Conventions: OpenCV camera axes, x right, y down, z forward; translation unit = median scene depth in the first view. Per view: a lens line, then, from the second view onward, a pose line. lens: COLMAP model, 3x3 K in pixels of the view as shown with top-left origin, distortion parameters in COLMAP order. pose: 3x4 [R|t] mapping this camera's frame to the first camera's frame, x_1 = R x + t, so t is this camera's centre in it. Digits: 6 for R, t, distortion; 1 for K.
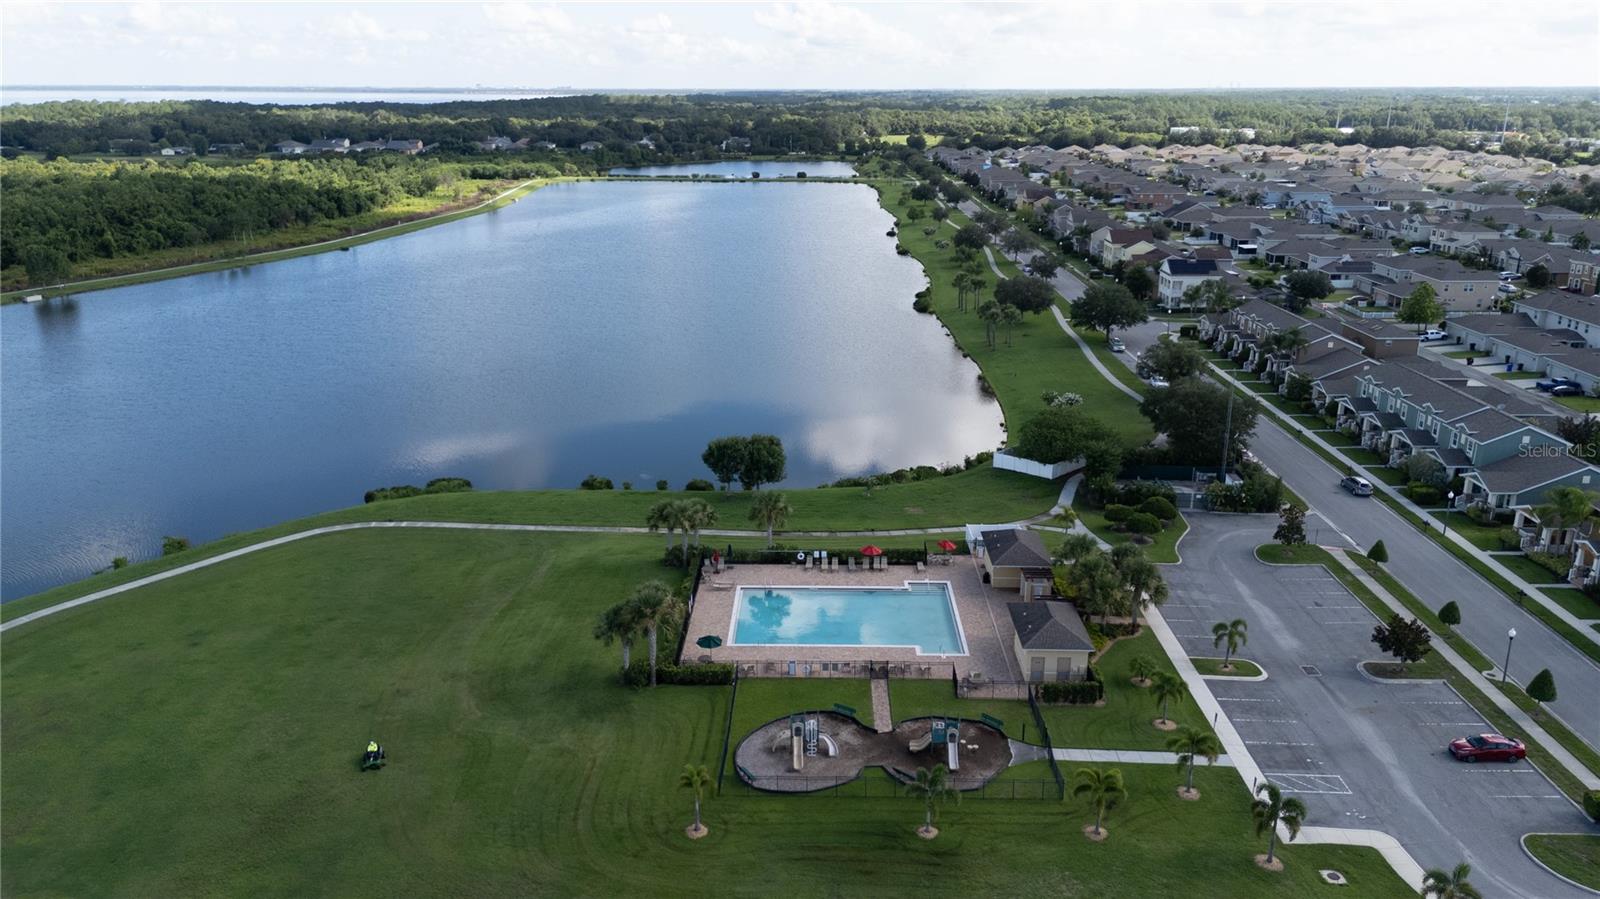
lens RADIAL K [[1155.1, 0, 807.1], [0, 1155.1, 443.1], [0, 0, 1]] dist [0.073099, -0.050767]
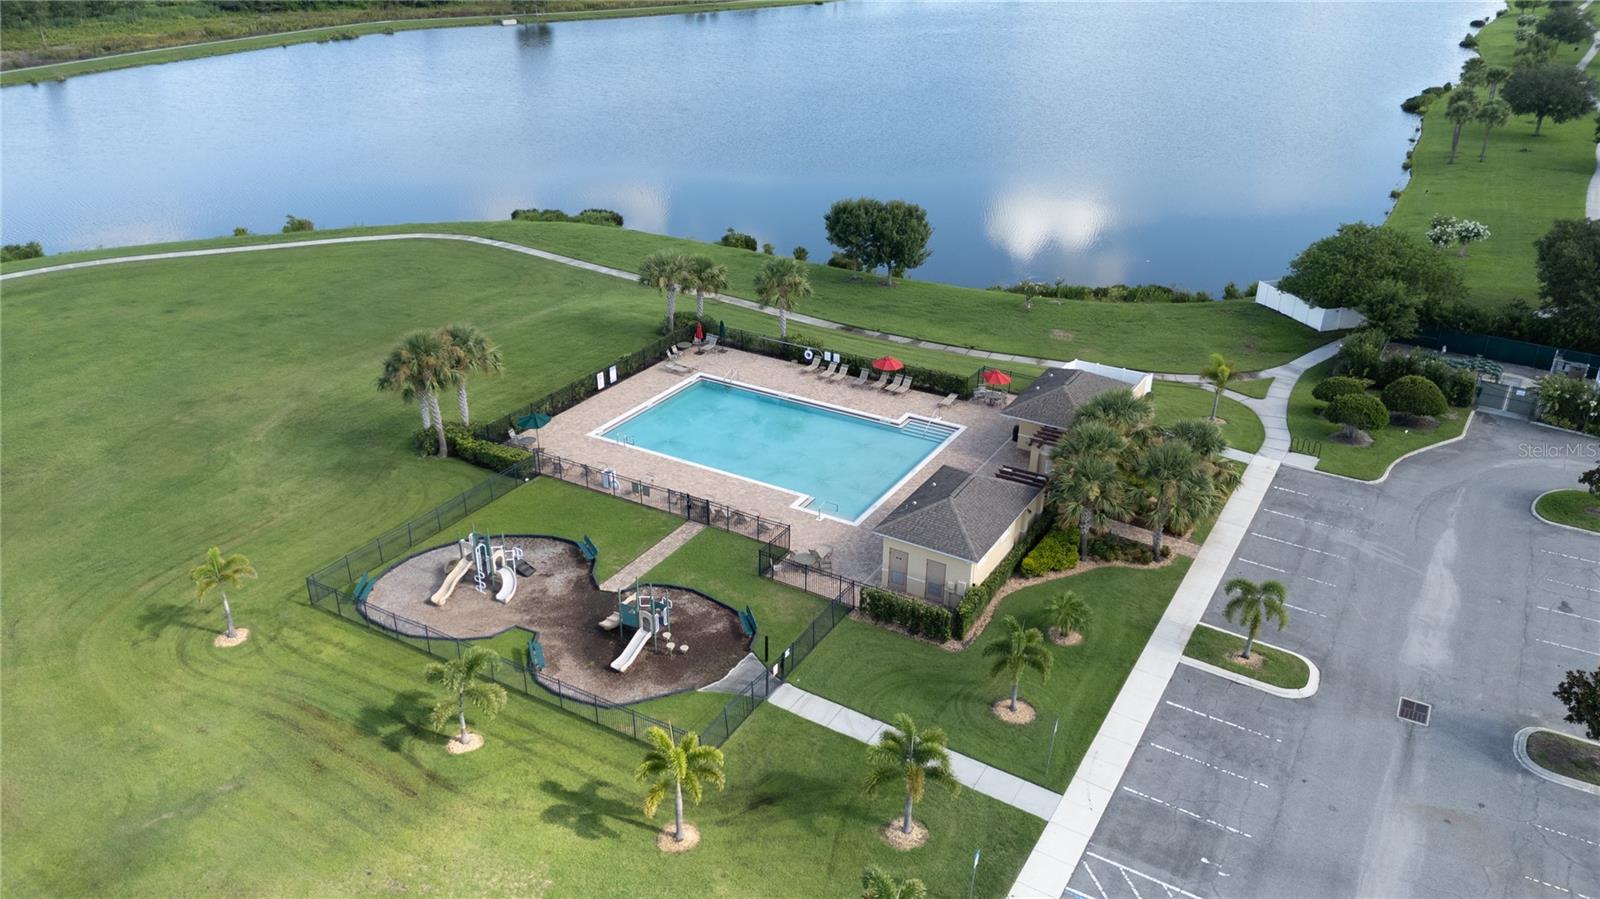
lens RADIAL K [[1155.1, 0, 806.4], [0, 1155.1, 460.8], [0, 0, 1]] dist [0.073099, -0.050767]
pose [[0.869957, 0.227874, -0.437319, 0.333974], [-0.150265, 0.967151, 0.205033, 0.012499], [0.469676, -0.112656, 0.875622, 0.344974]]
